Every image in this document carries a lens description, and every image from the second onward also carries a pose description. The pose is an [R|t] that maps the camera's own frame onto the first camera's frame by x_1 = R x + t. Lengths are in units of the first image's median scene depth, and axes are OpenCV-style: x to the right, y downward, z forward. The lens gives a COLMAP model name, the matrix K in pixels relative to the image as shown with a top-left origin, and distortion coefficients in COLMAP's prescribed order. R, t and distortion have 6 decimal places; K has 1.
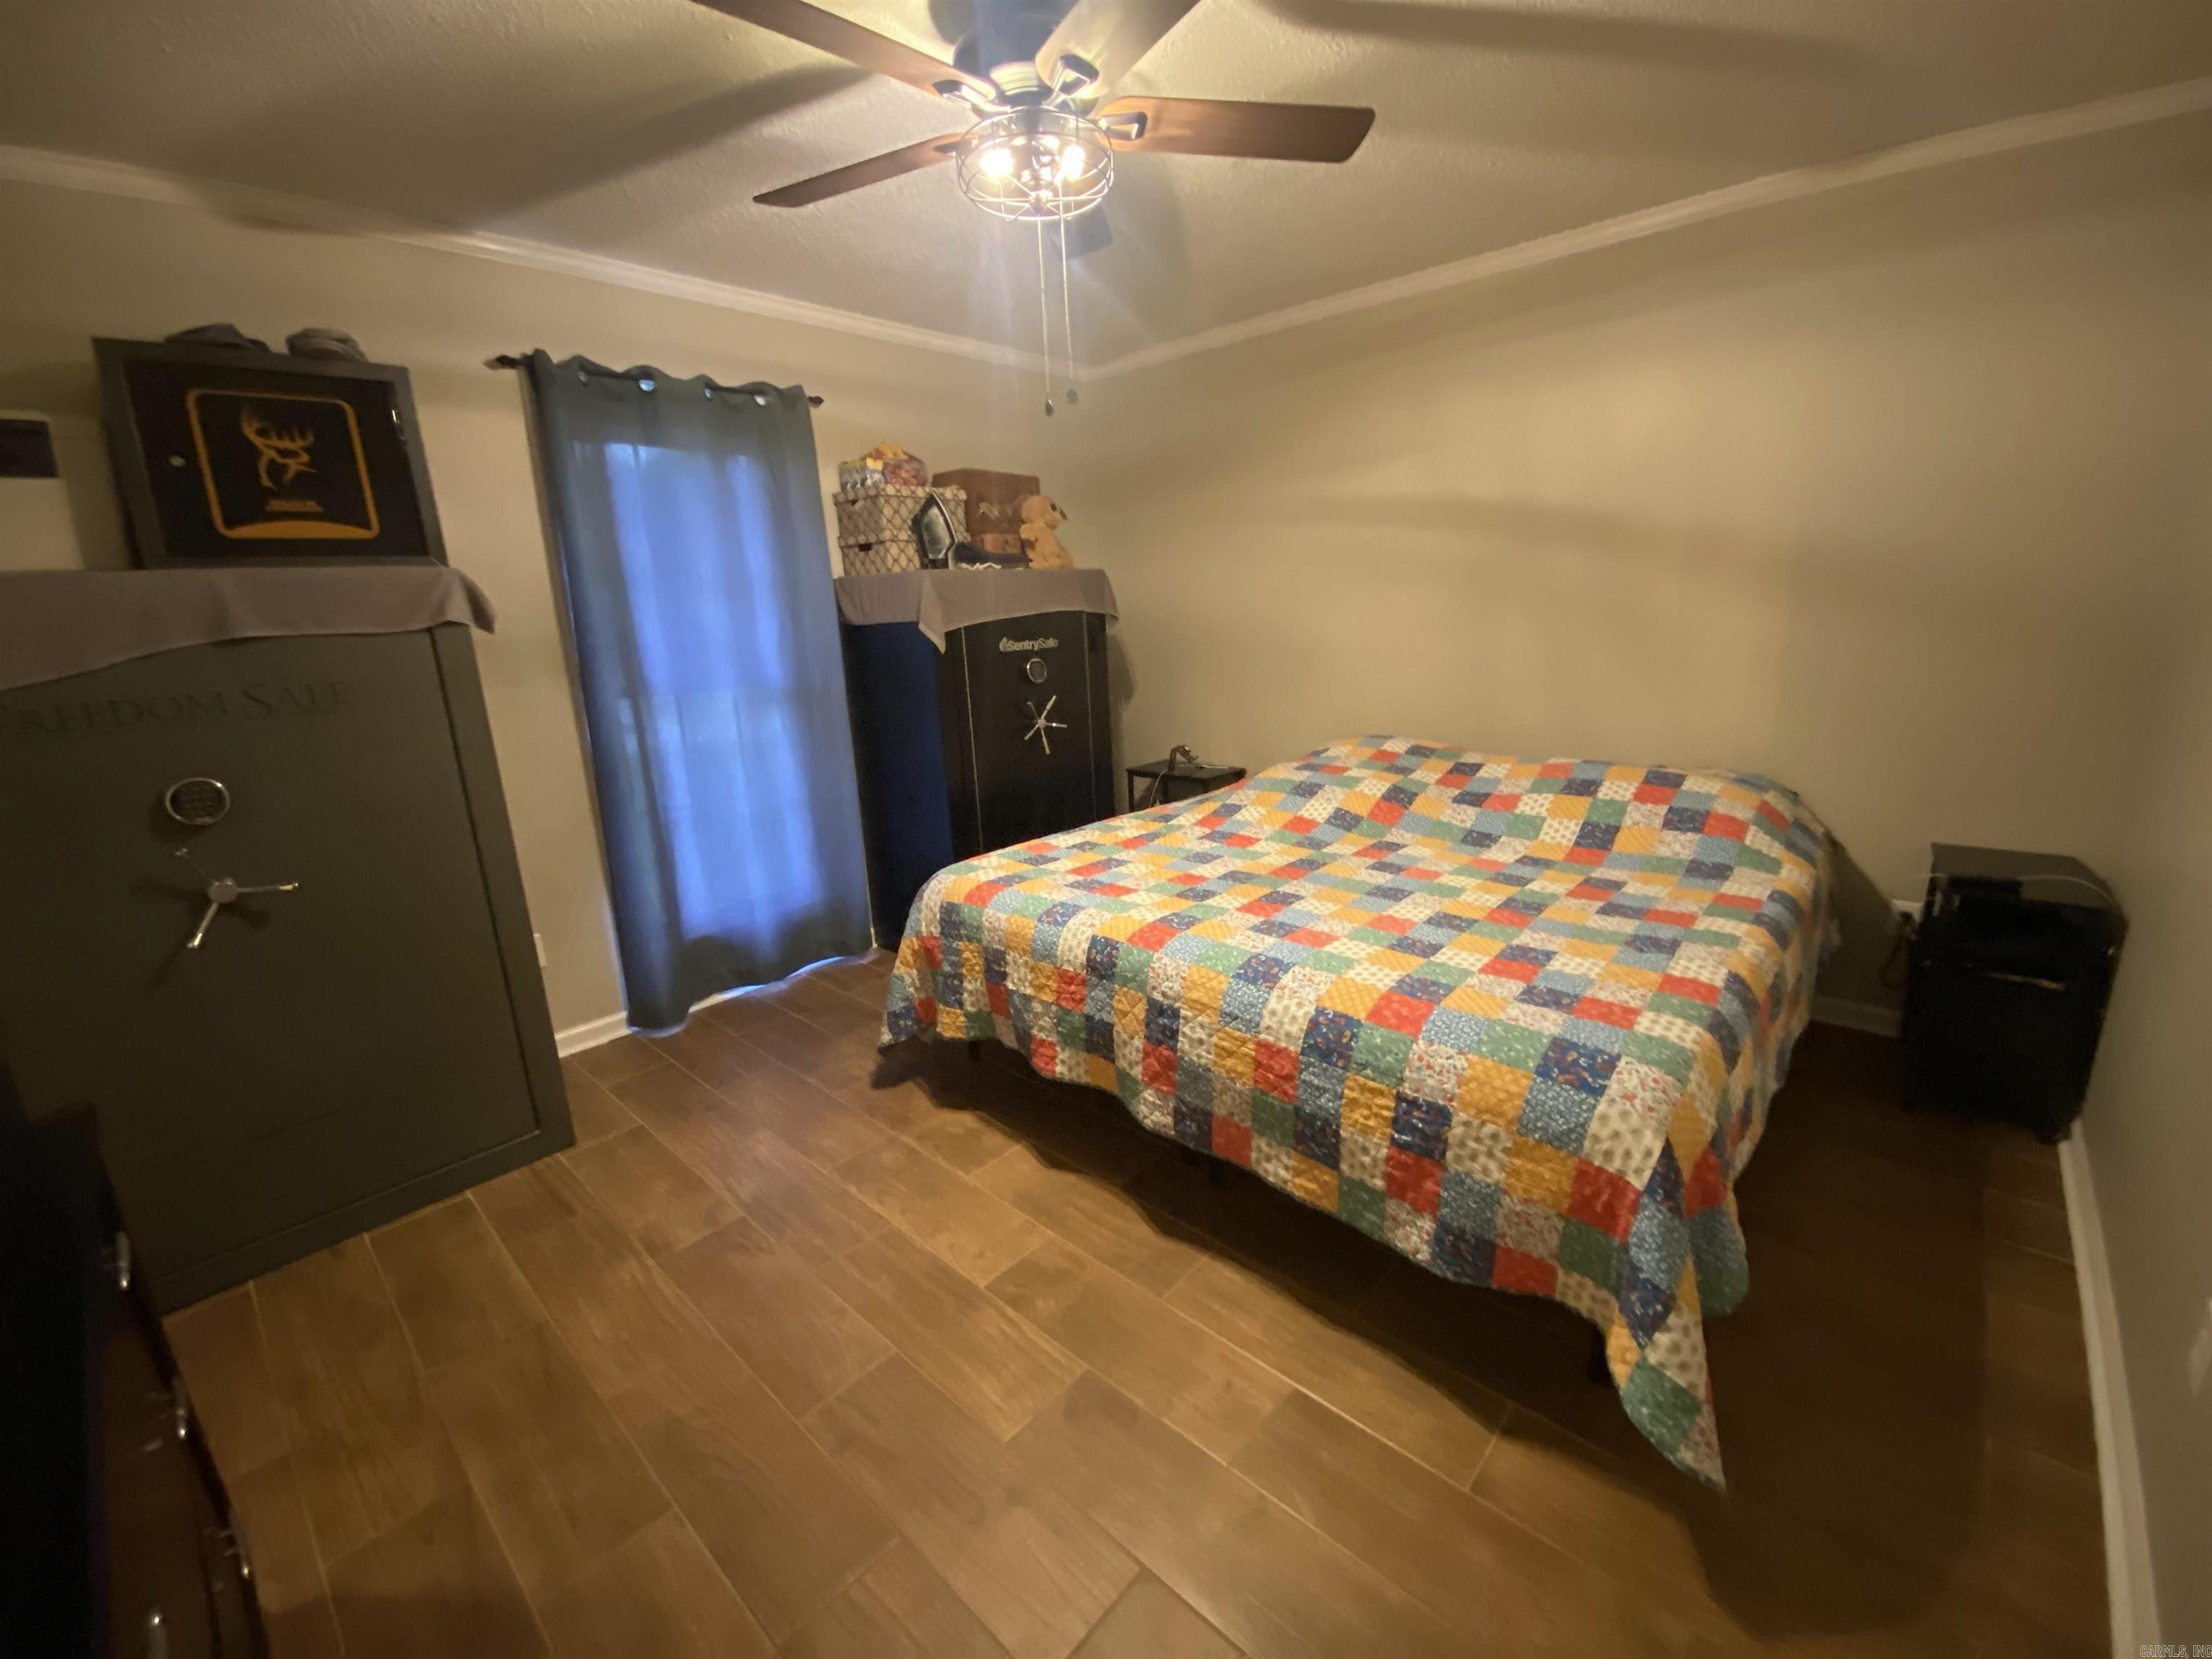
lens RADIAL K [[874.5, 0, 1094.9], [0, 874.5, 824.2], [0, 0, 1]] dist [0.023254, -0.026371]
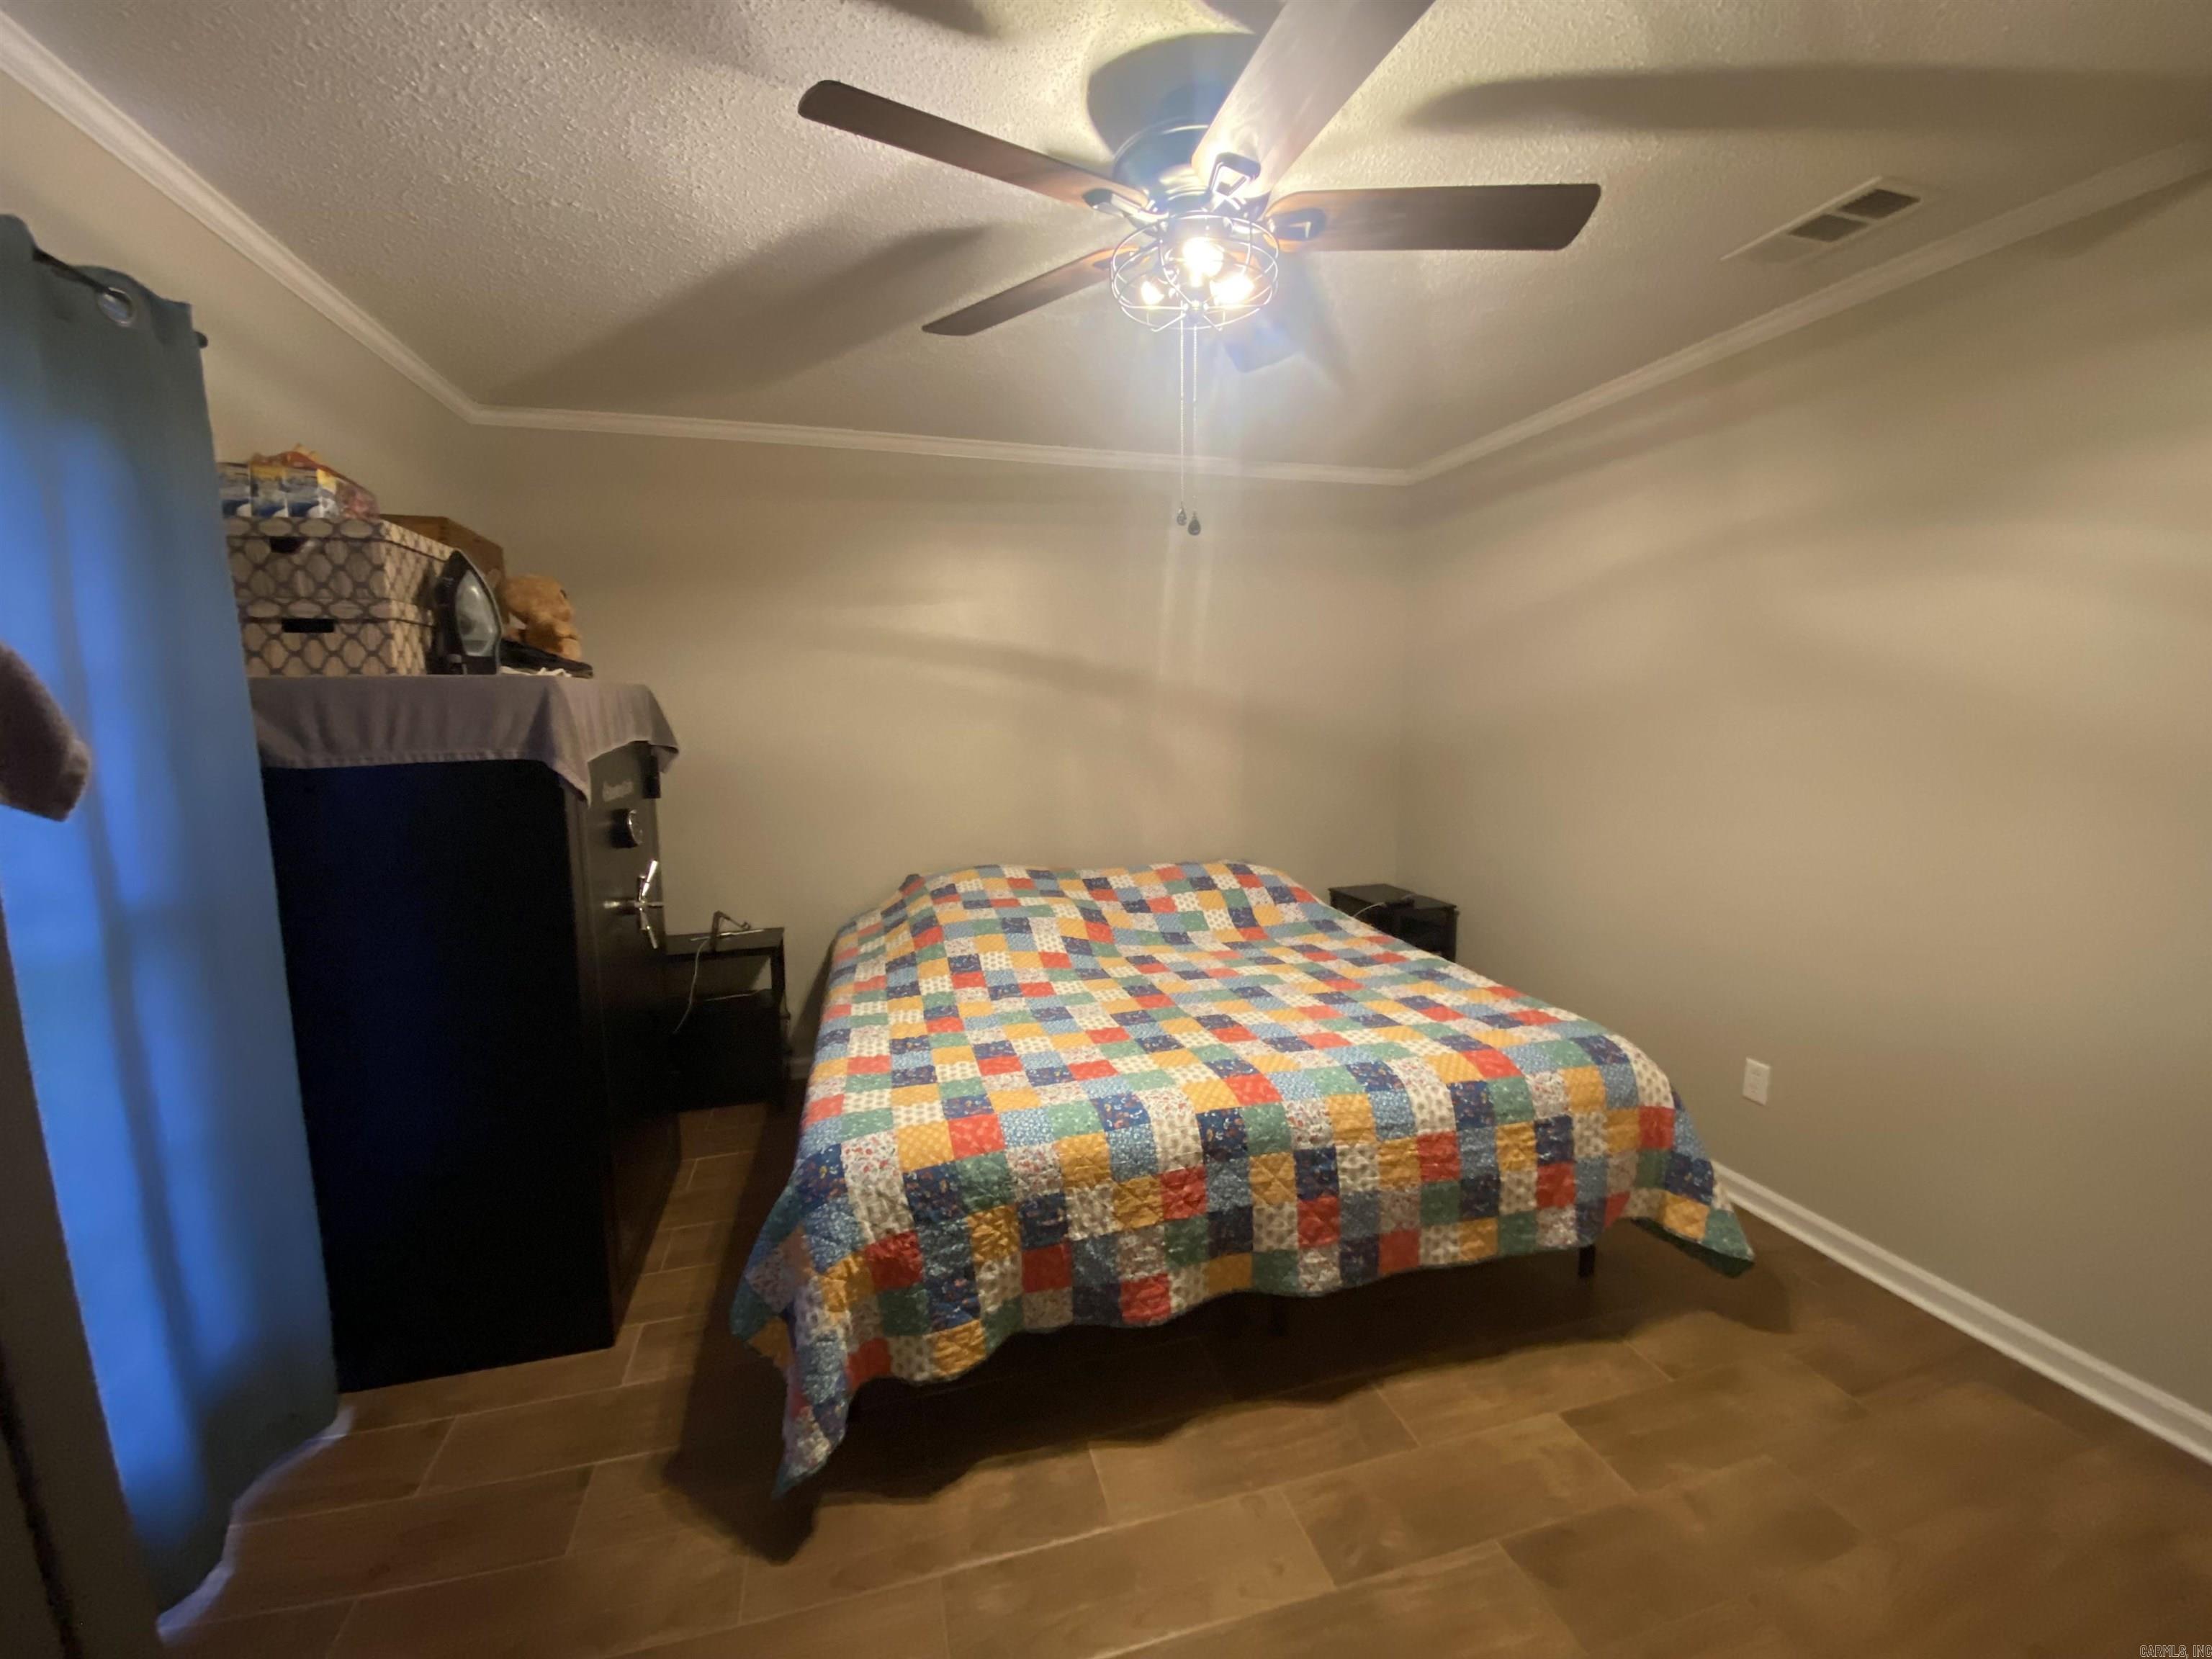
lens RADIAL K [[874.5, 0, 1094.9], [0, 874.5, 824.2], [0, 0, 1]] dist [0.023254, -0.026371]
pose [[0.530604, -0.073153, 0.844457, -0.788127], [0.195185, 0.980040, -0.037744, -0.145100], [-0.824841, 0.184852, 0.534291, 0.593003]]
